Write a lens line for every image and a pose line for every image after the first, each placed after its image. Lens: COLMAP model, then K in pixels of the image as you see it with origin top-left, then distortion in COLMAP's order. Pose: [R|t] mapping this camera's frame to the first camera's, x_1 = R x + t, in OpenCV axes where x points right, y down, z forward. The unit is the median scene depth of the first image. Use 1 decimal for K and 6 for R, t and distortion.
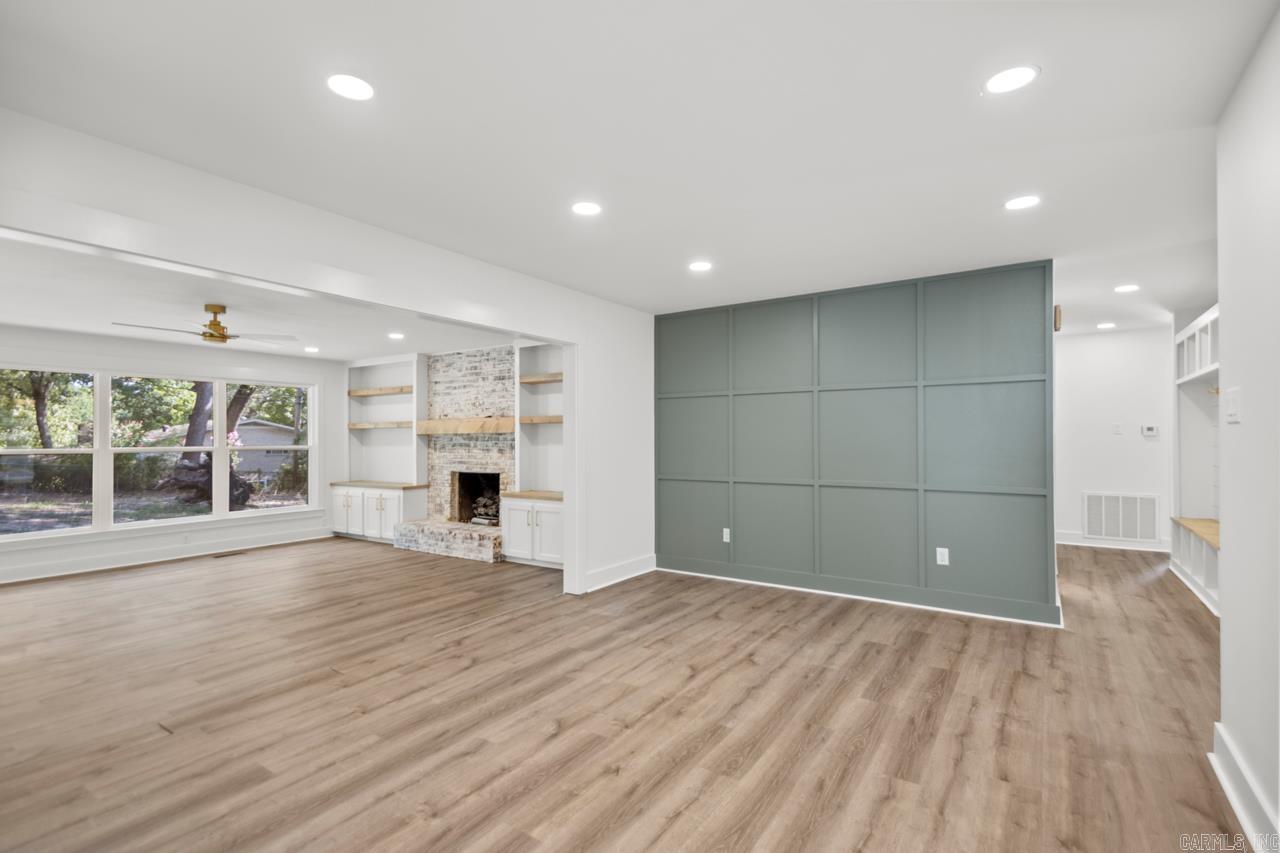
lens RADIAL K [[589.8, 0, 653.0], [0, 589.8, 431.6], [0, 0, 1]] dist [0.024015, -0.000215]
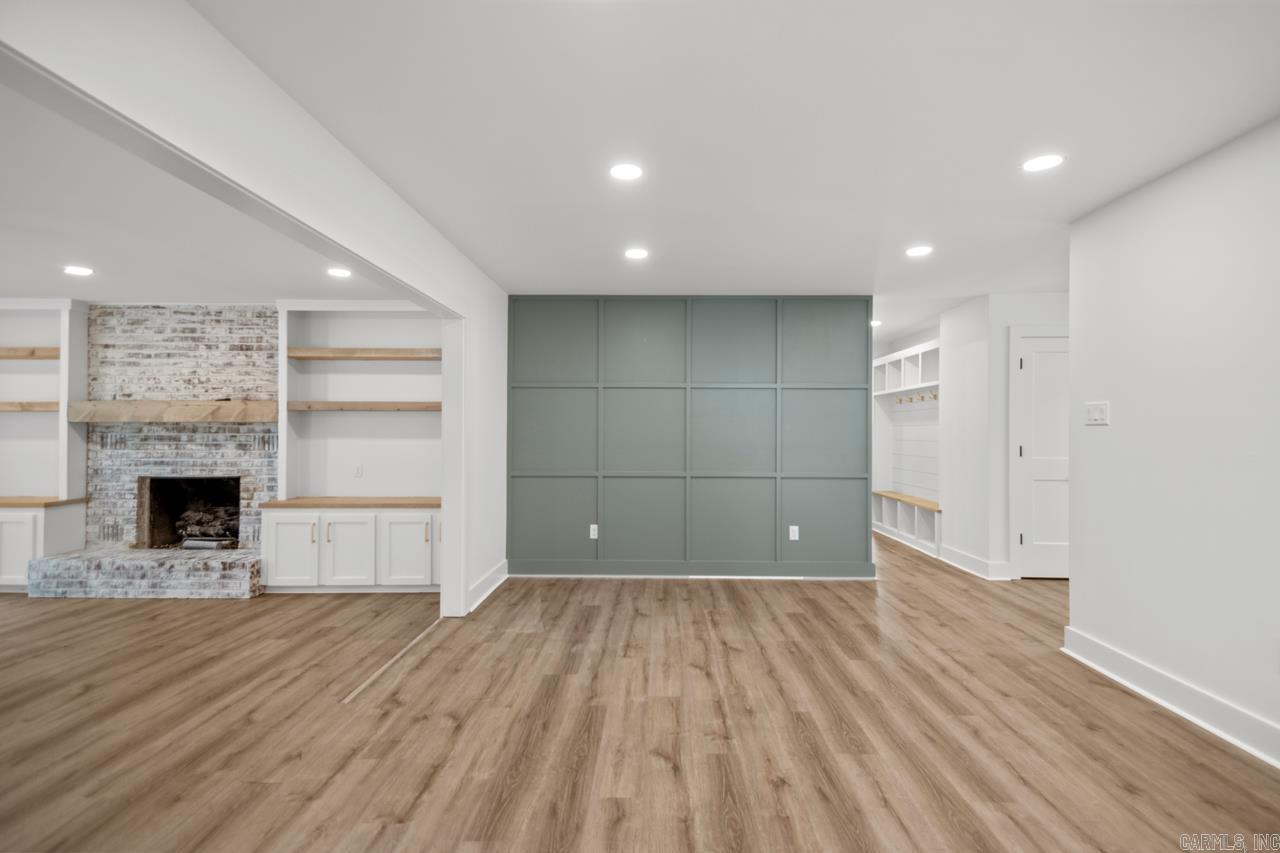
lens RADIAL K [[588.4, 0, 655.2], [0, 588.4, 426.9], [0, 0, 1]] dist [0.048165, -0.026757]
pose [[0.844569, 0.011687, 0.535320, -0.224543], [-0.013072, 0.999914, -0.001206, 0.002450], [-0.535288, -0.005979, 0.844649, 0.091847]]
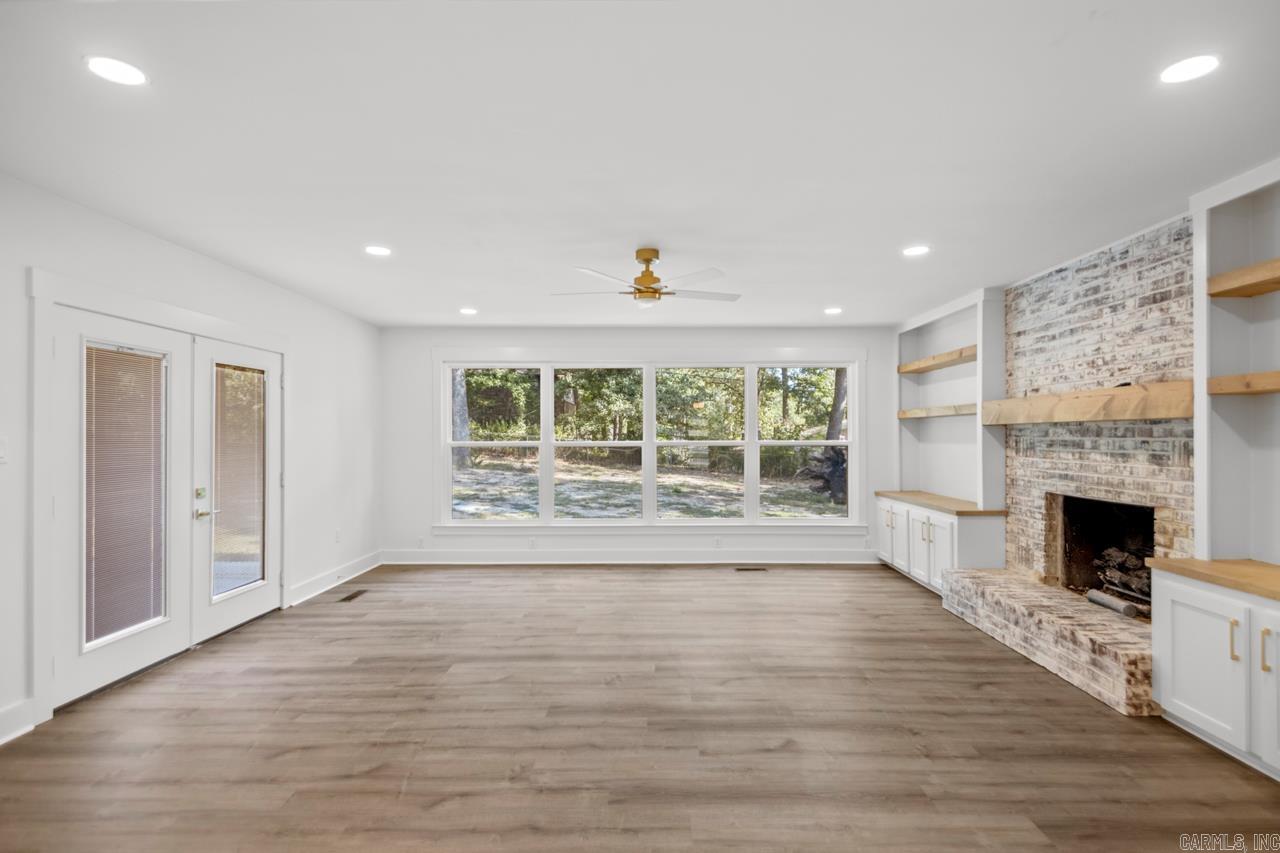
lens RADIAL K [[594.7, 0, 644.3], [0, 594.7, 432.7], [0, 0, 1]] dist [0.045445, -0.026301]
pose [[0.538237, 0.001477, -0.842792, -0.077878], [0.007191, 0.999954, 0.006345, 0.006902], [0.842763, -0.009475, 0.538202, 0.421143]]
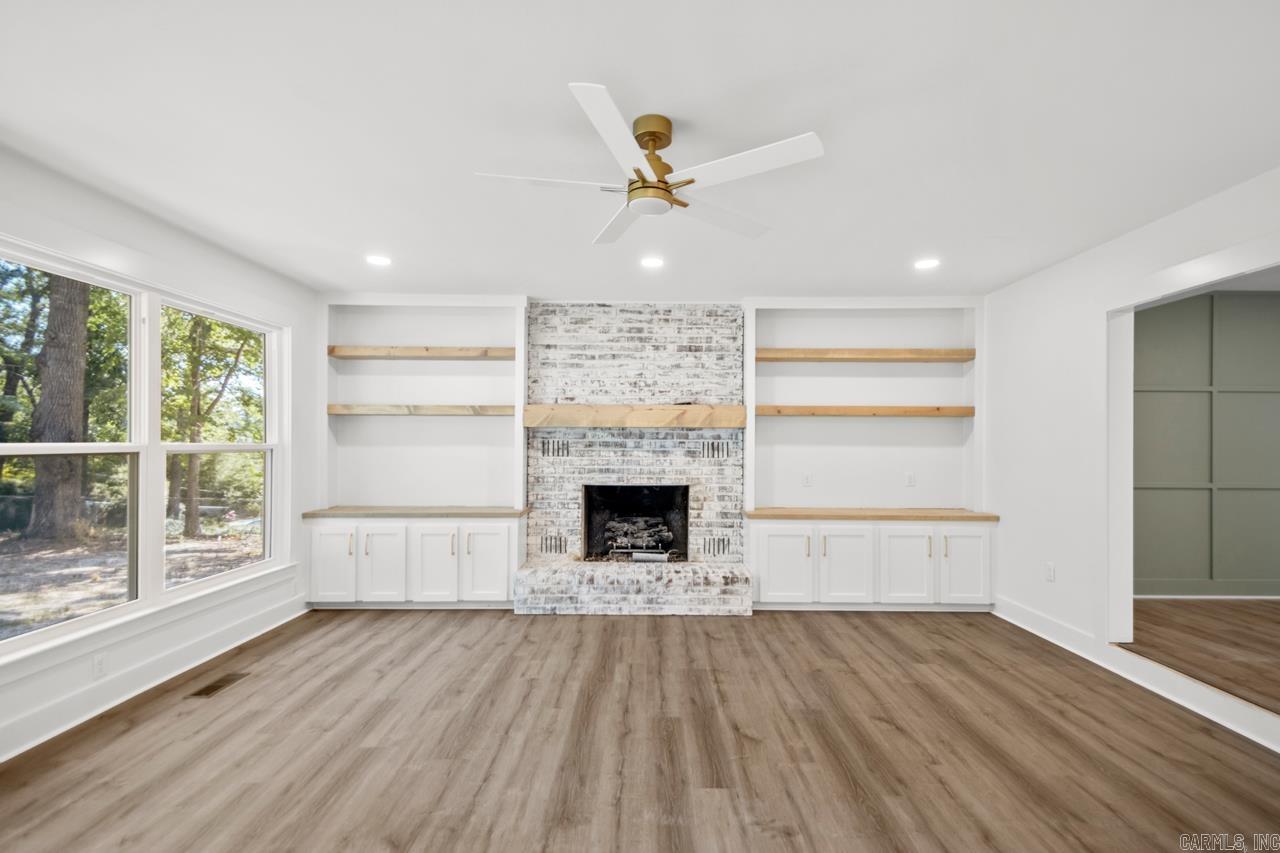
lens RADIAL K [[589.4, 0, 658.3], [0, 589.4, 440.2], [0, 0, 1]] dist [0.016637, -0.000263]
pose [[0.836737, 0.012042, 0.547472, -0.677526], [-0.016474, 0.999859, 0.003185, 0.015682], [-0.547357, -0.011684, 0.836818, 0.443572]]
